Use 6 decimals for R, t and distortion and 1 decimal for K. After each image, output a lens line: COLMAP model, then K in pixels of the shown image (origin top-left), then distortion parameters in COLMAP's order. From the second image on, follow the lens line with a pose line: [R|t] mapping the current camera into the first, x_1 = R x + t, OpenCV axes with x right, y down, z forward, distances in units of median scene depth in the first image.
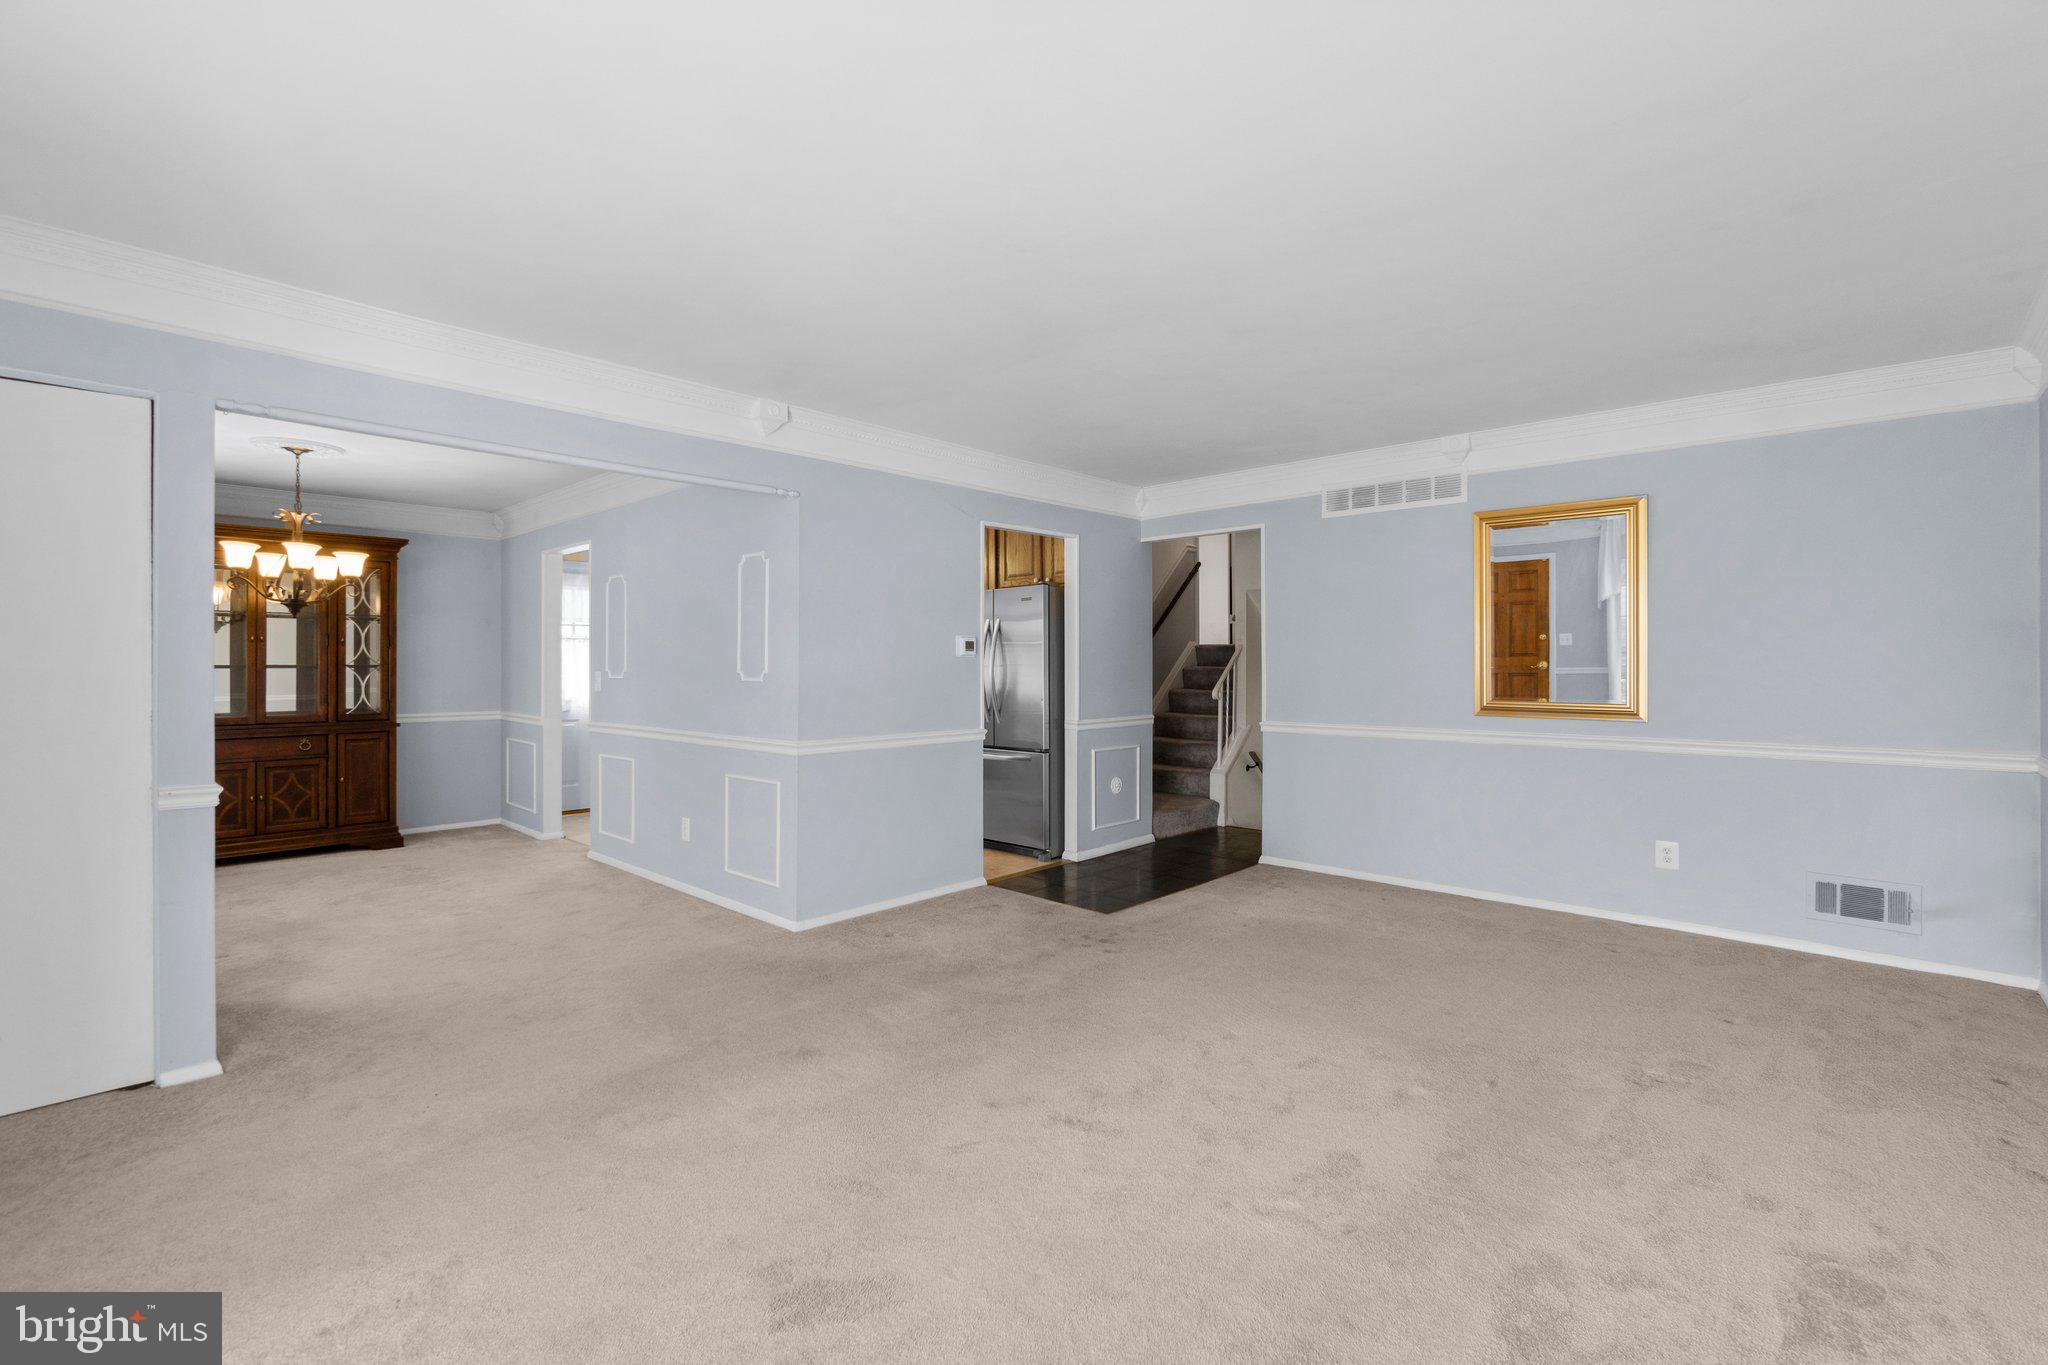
lens RADIAL K [[889.8, 0, 1017.1], [0, 889.8, 667.2], [0, 0, 1]] dist [-0.004394, 0.000523]
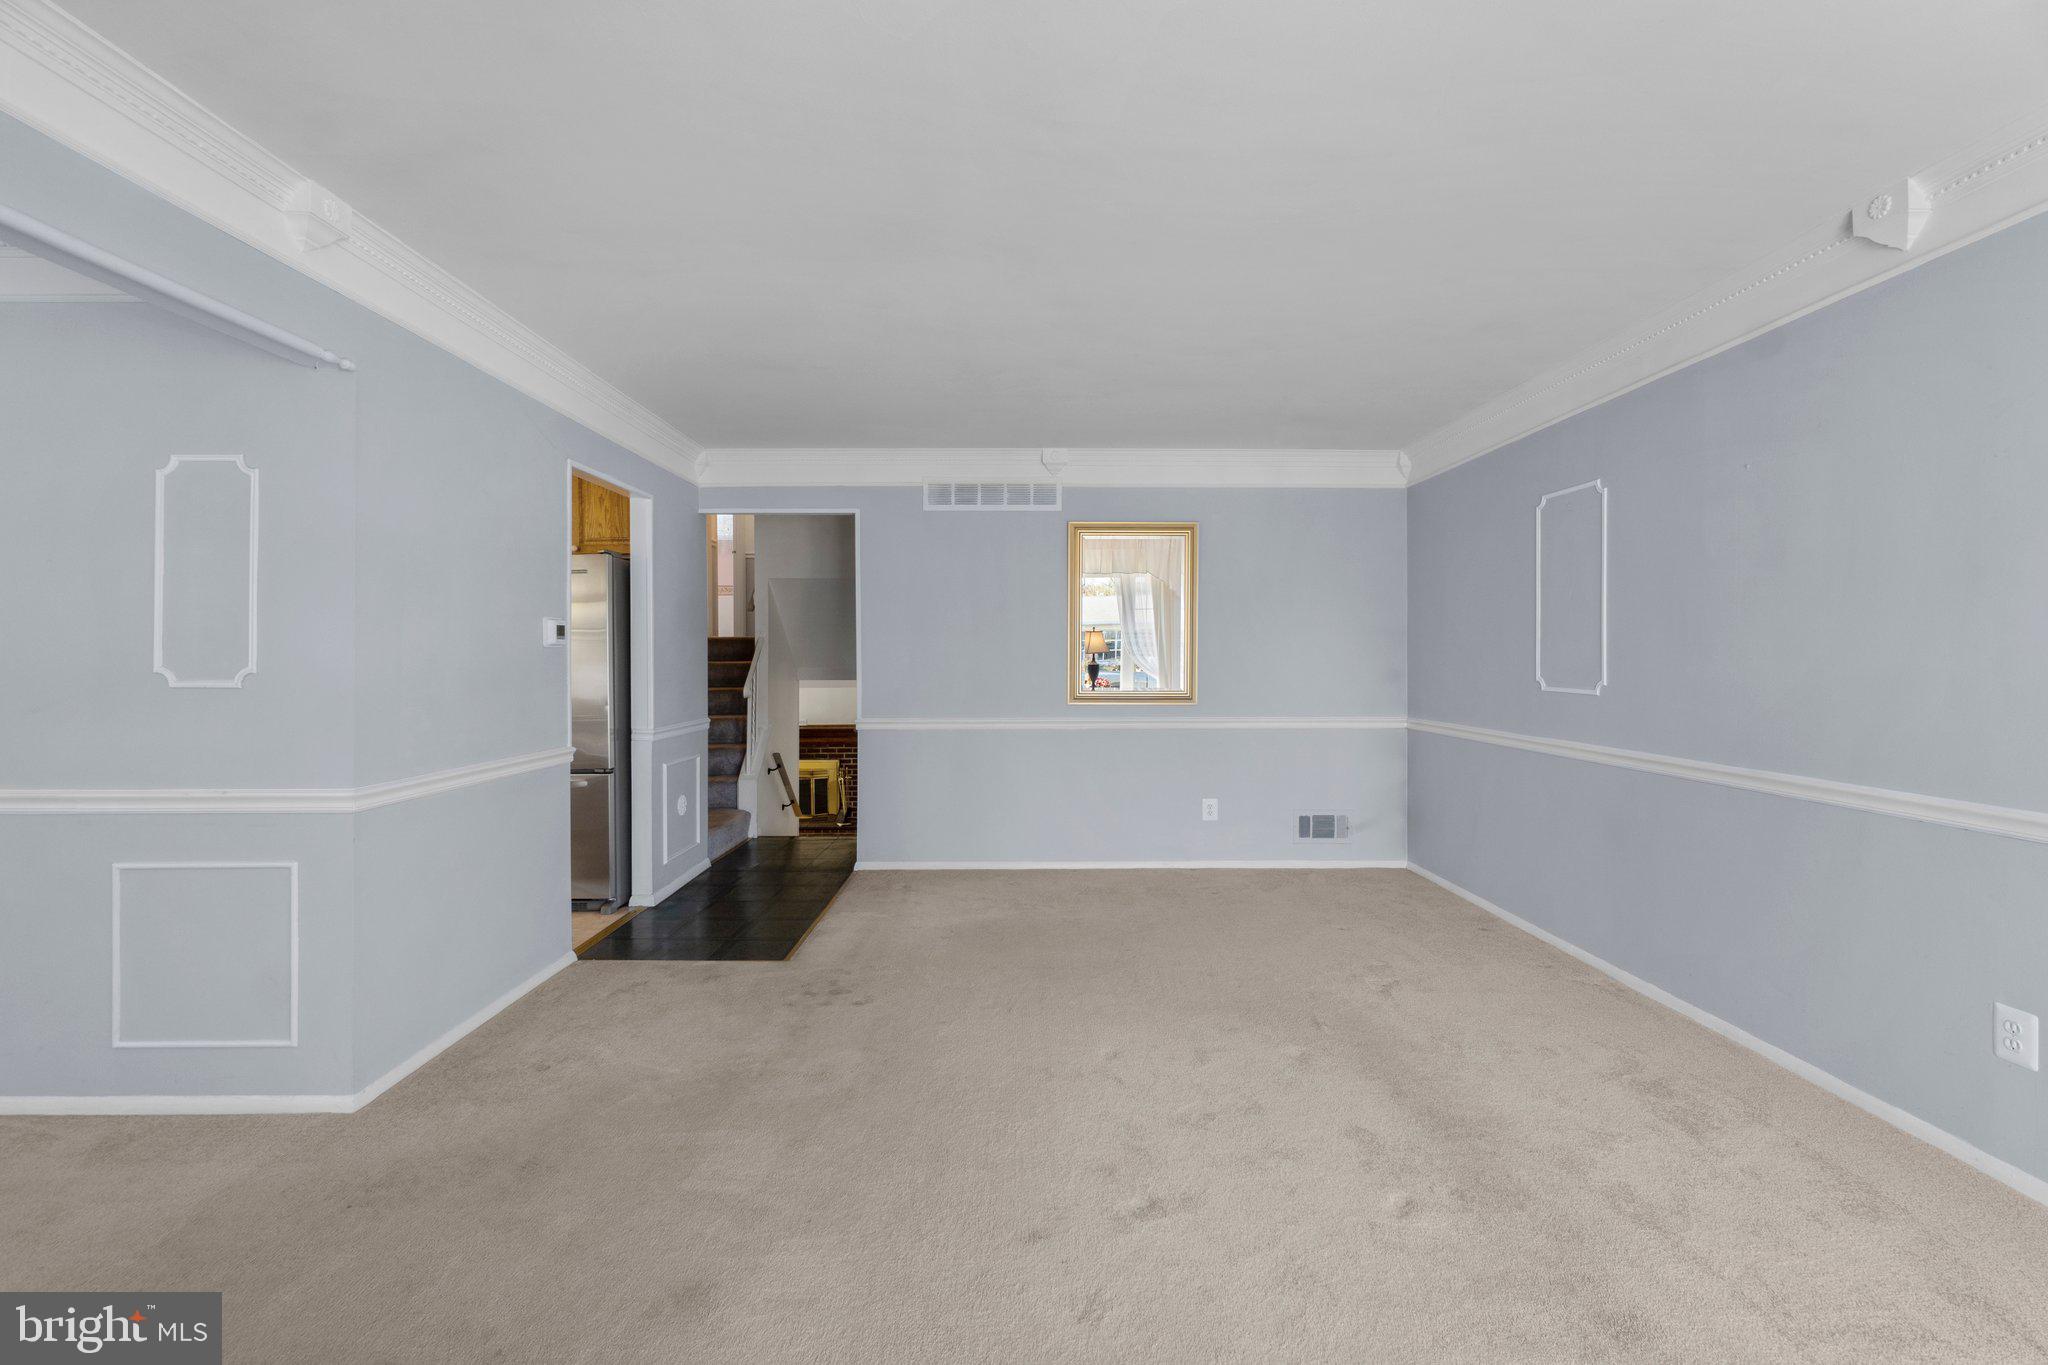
lens RADIAL K [[889.8, 0, 1011.6], [0, 889.8, 658.4], [0, 0, 1]] dist [-0.004394, 0.000523]
pose [[0.726411, 0.001006, 0.687260, -0.302834], [0.002754, 0.999987, -0.004374, 0.001767], [-0.687256, 0.005070, 0.726398, 0.248778]]
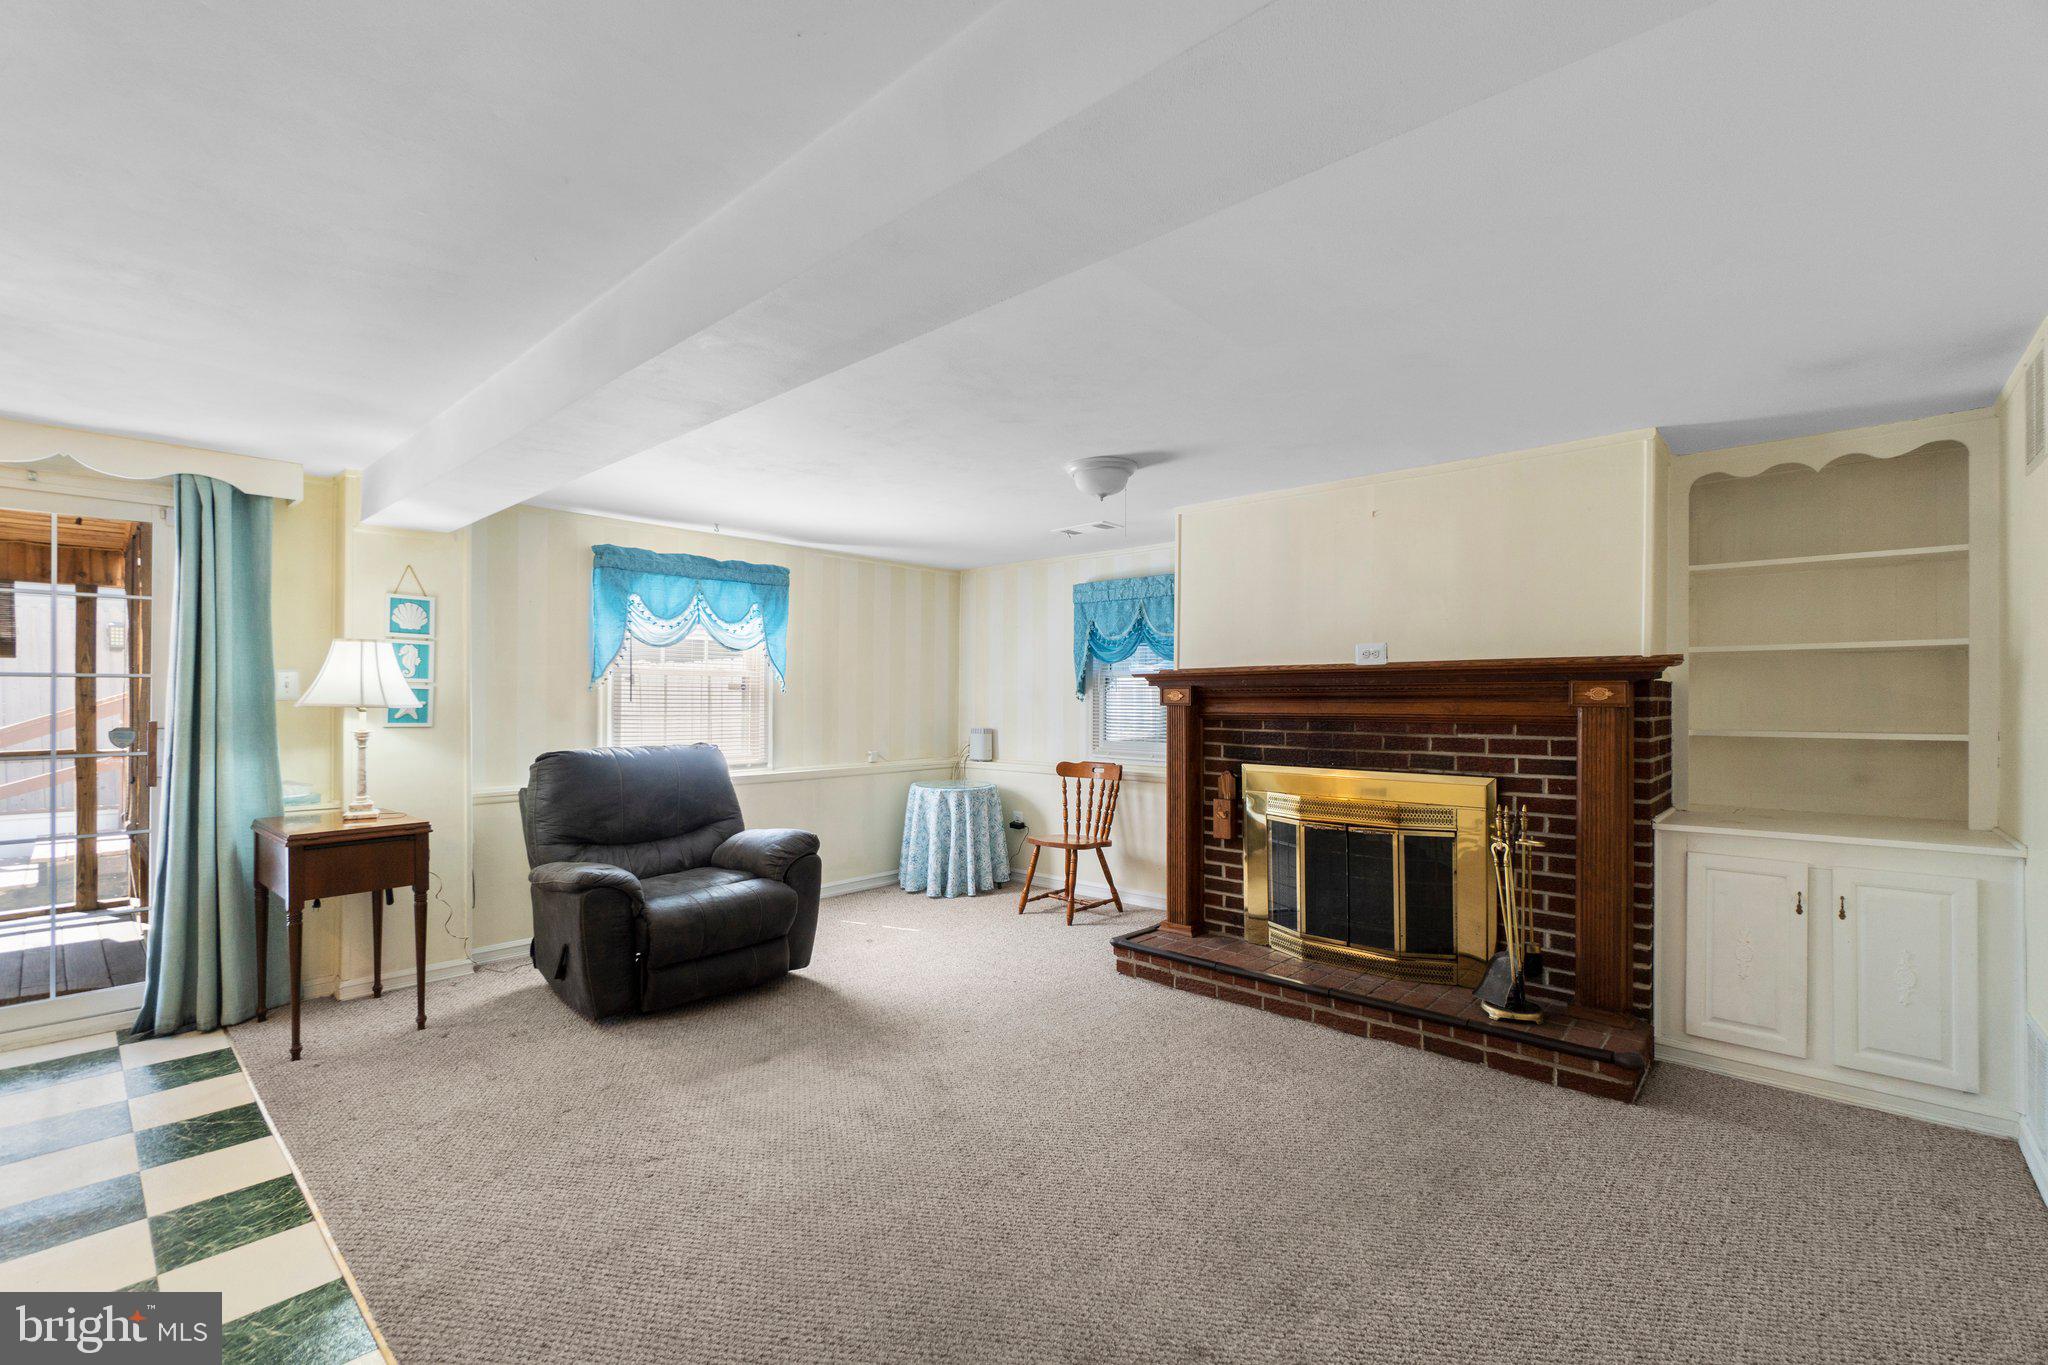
lens RADIAL K [[889.8, 0, 1008.1], [0, 889.8, 699.7], [0, 0, 1]] dist [-0.004394, 0.000523]
pose [[0.999939, 0.001413, 0.010961, 0.665564], [-0.001377, 0.999994, -0.003259, 0.215138], [-0.010965, 0.003244, 0.999935, 1.691597]]
